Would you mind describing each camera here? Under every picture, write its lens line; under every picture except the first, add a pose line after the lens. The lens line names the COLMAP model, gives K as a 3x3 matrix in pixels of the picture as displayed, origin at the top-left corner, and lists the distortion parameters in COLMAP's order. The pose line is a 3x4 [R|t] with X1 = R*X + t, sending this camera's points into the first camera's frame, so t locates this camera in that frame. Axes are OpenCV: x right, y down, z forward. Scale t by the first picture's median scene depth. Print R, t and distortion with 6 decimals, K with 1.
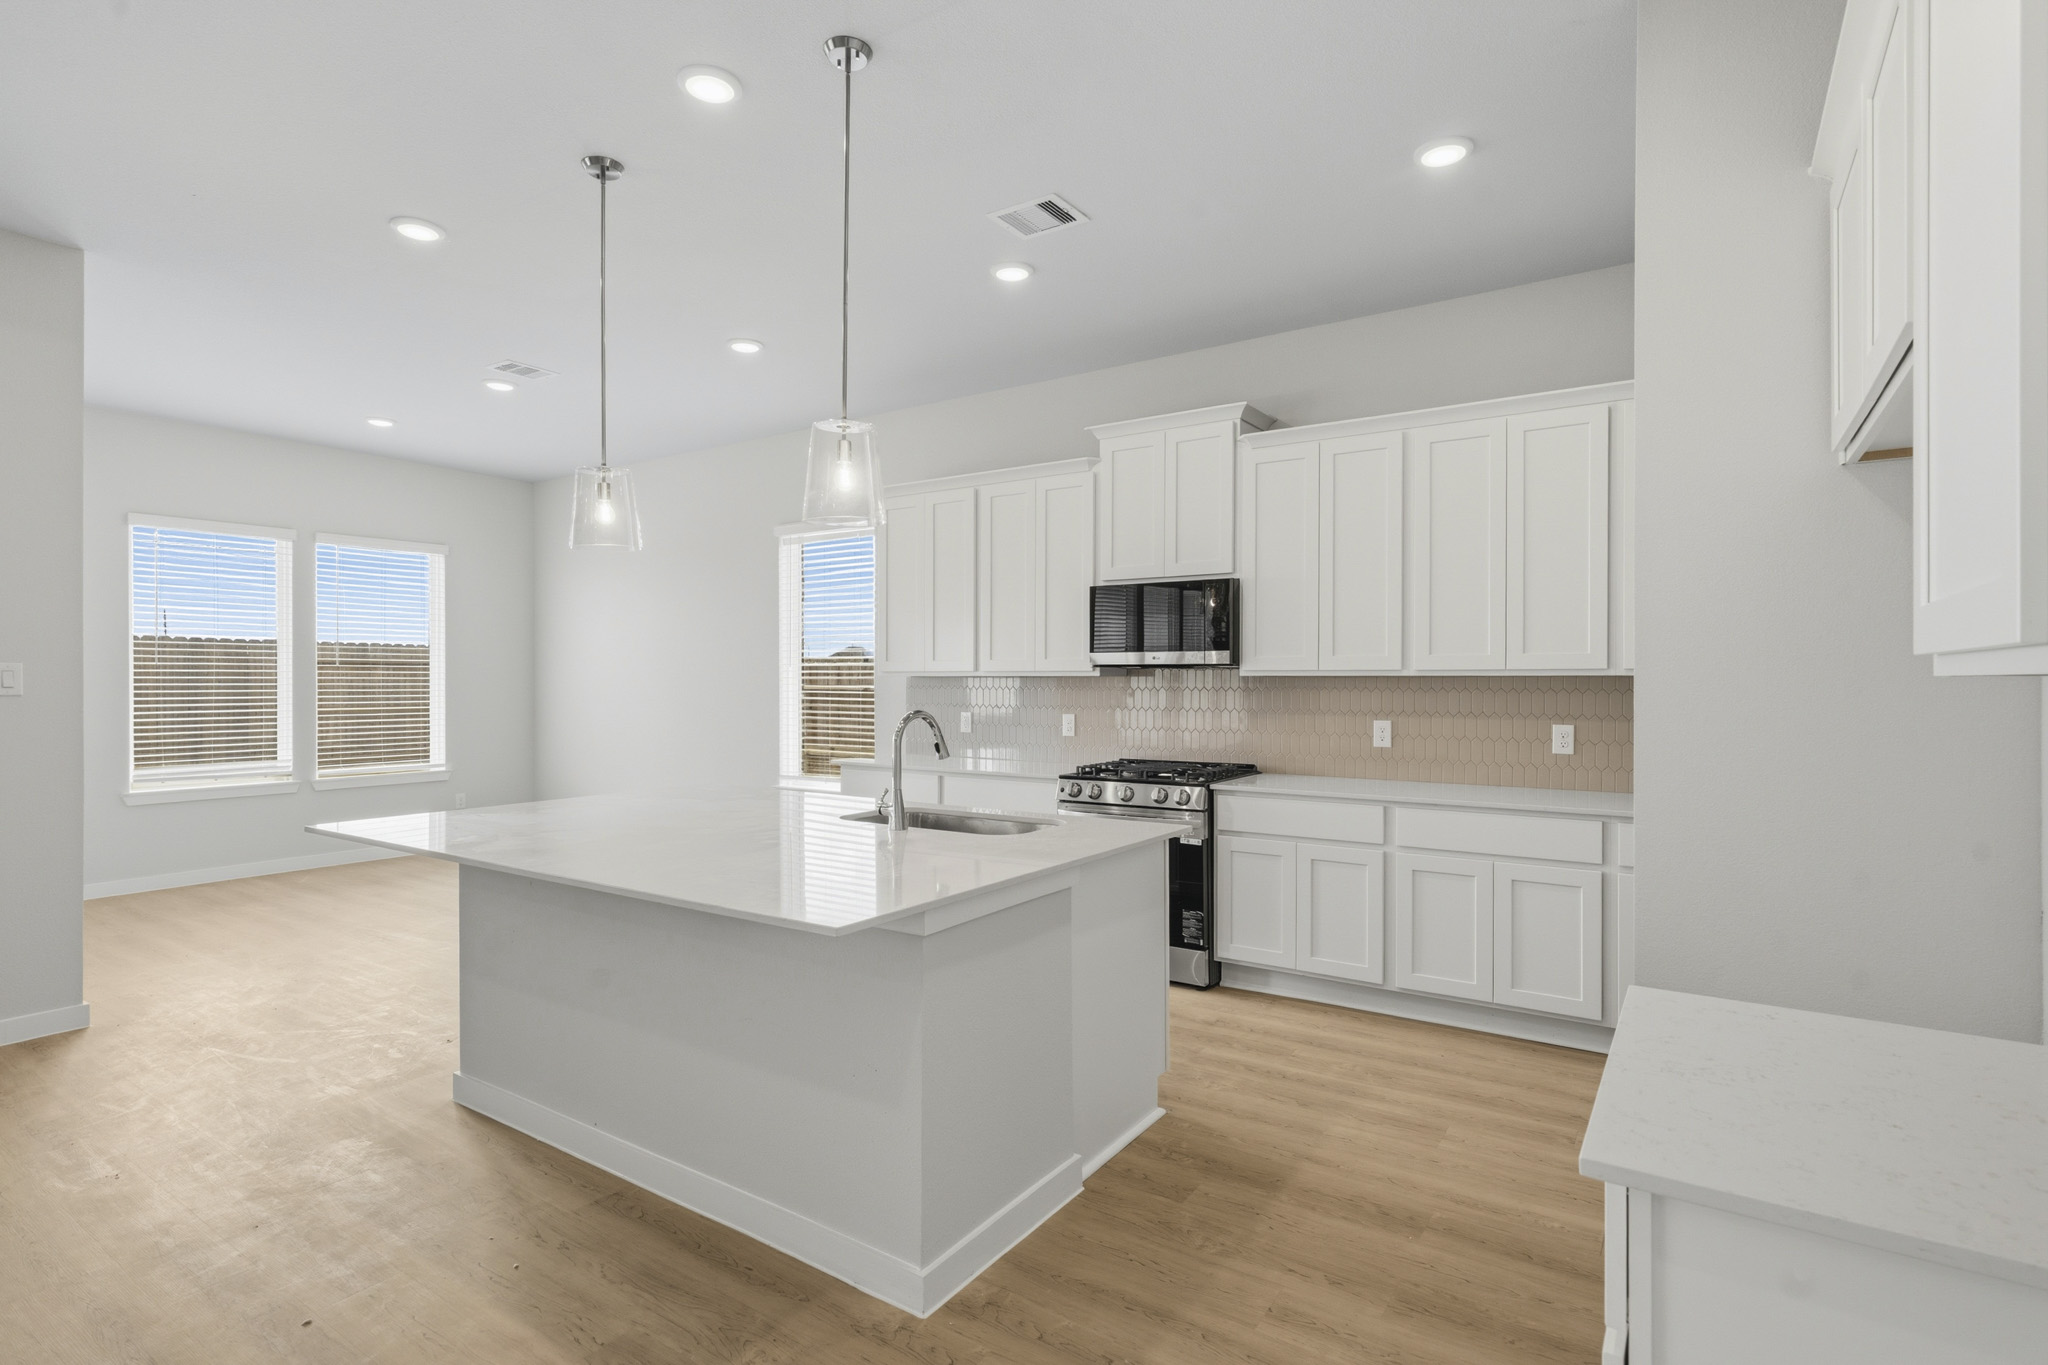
lens RADIAL K [[998.7, 0, 1036.5], [0, 998.7, 684.6], [0, 0, 1]] dist [0.003275, 0.000770]
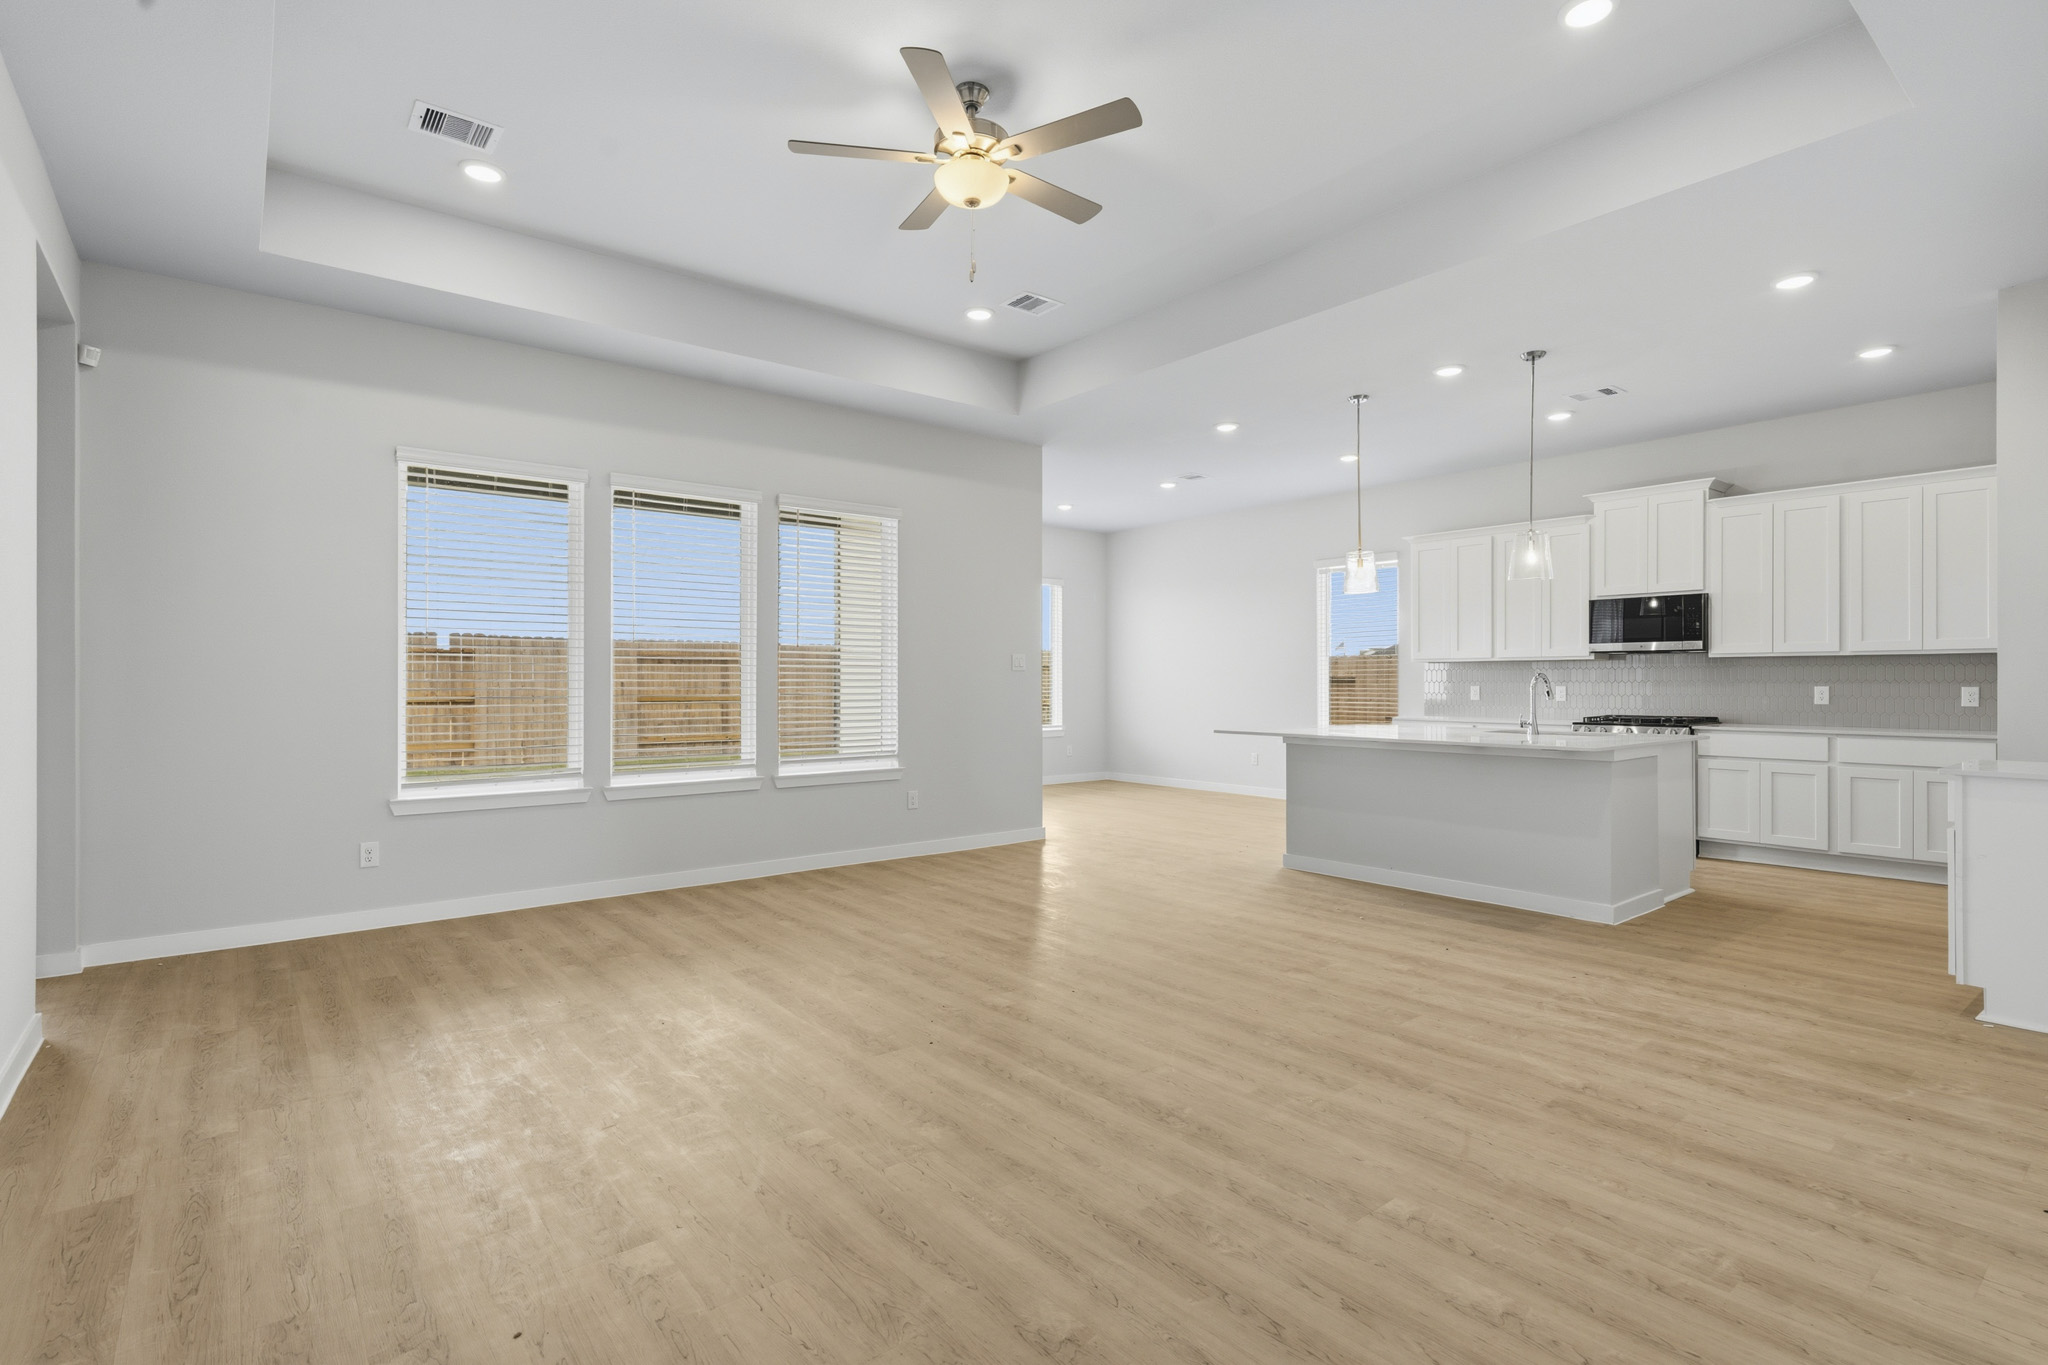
lens RADIAL K [[986.4, 0, 1031.6], [0, 986.4, 679.9], [0, 0, 1]] dist [0.000524, 0.000782]
pose [[0.954984, -0.002051, -0.296650, -0.335316], [0.000347, 0.999983, -0.005797, 0.034245], [0.296657, 0.005433, 0.954969, -0.738827]]
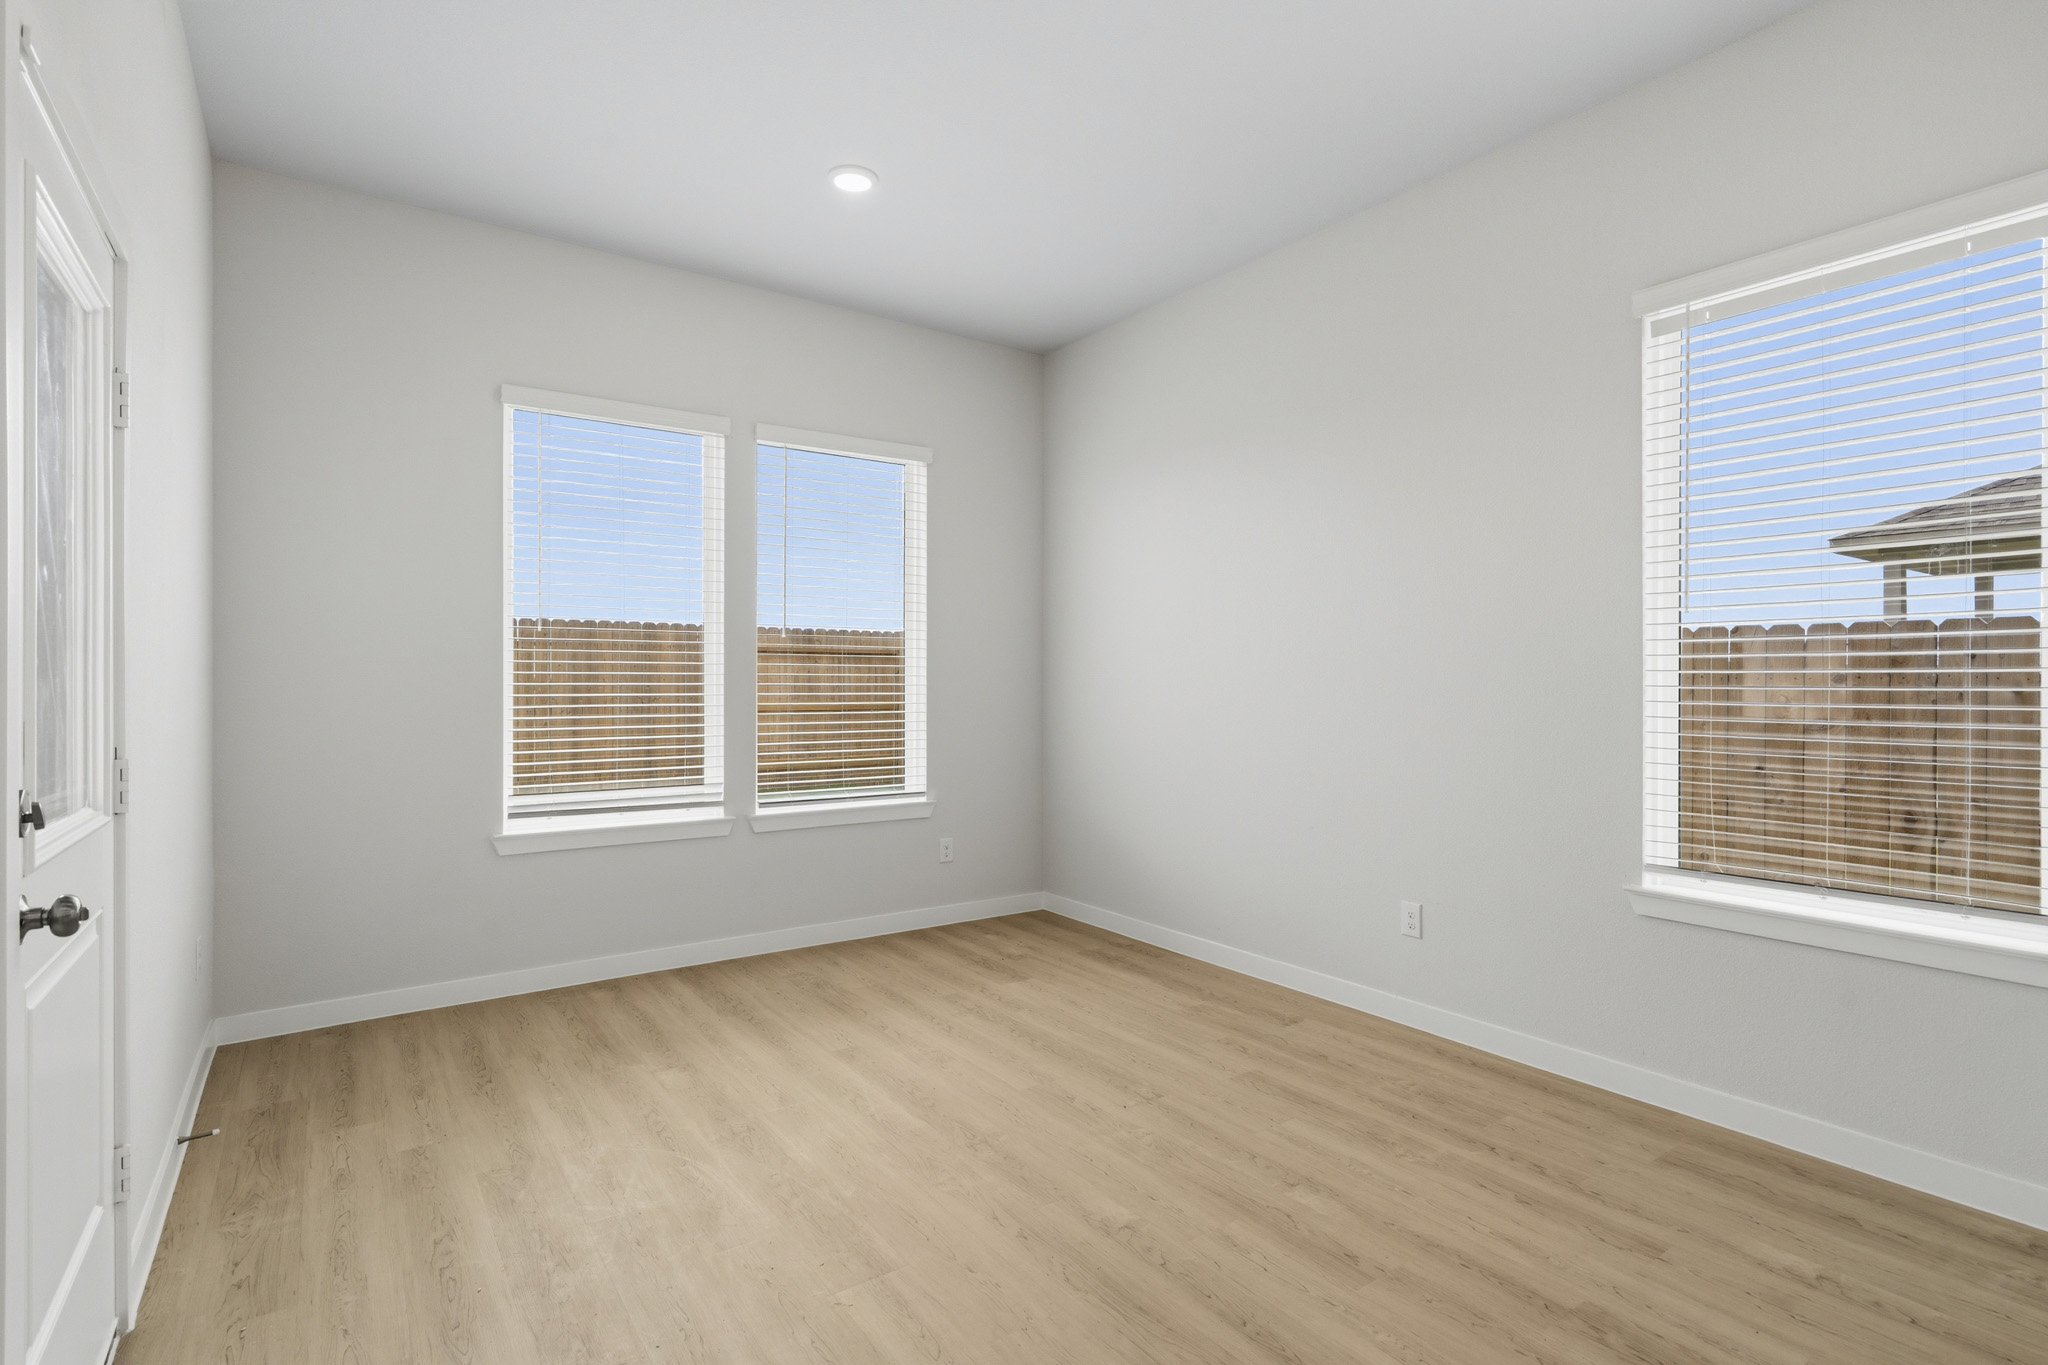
lens RADIAL K [[998.7, 0, 1036.5], [0, 998.7, 684.6], [0, 0, 1]] dist [0.003275, 0.000770]
pose [[0.935867, 0.001388, -0.352350, -0.516775], [-0.002113, 0.999996, -0.001675, 0.020715], [0.352347, 0.002312, 0.935867, 0.734704]]
